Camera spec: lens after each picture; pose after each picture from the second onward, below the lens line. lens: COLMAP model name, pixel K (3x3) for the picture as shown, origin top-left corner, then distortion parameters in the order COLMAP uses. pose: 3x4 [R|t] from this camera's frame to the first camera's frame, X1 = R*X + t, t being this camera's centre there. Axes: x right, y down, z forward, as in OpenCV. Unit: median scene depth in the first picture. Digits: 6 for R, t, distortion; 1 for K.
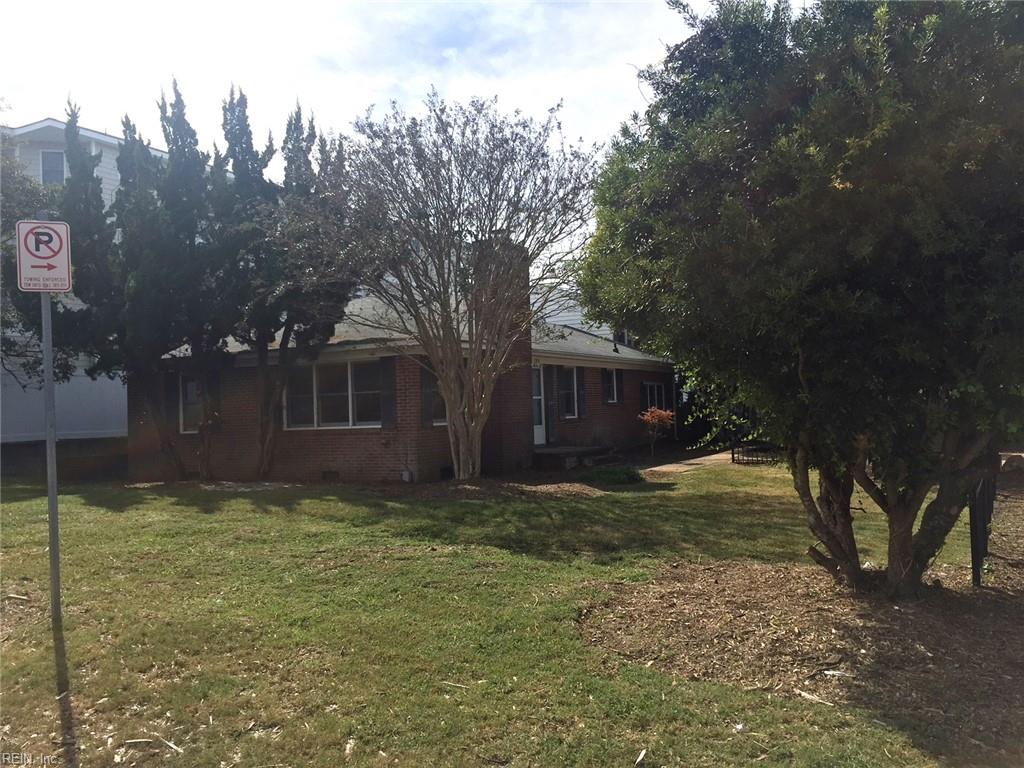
lens RADIAL K [[868.6, 0, 512.0], [0, 868.6, 384.0], [0, 0, 1]] dist [0.085676, -0.097297]
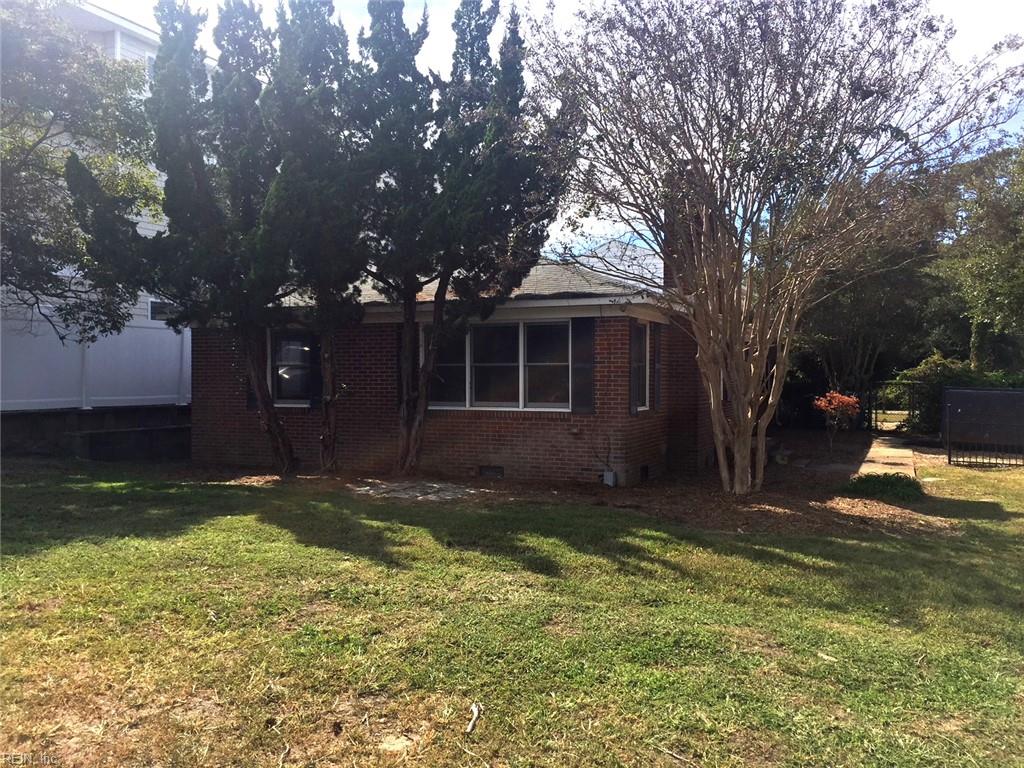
lens RADIAL K [[868.6, 0, 512.0], [0, 868.6, 384.0], [0, 0, 1]] dist [0.085676, -0.097297]
pose [[0.996679, 0.034171, 0.073917, -0.249068], [-0.037063, 0.998586, 0.038113, -0.000628], [-0.072511, -0.040726, 0.996536, 0.248672]]
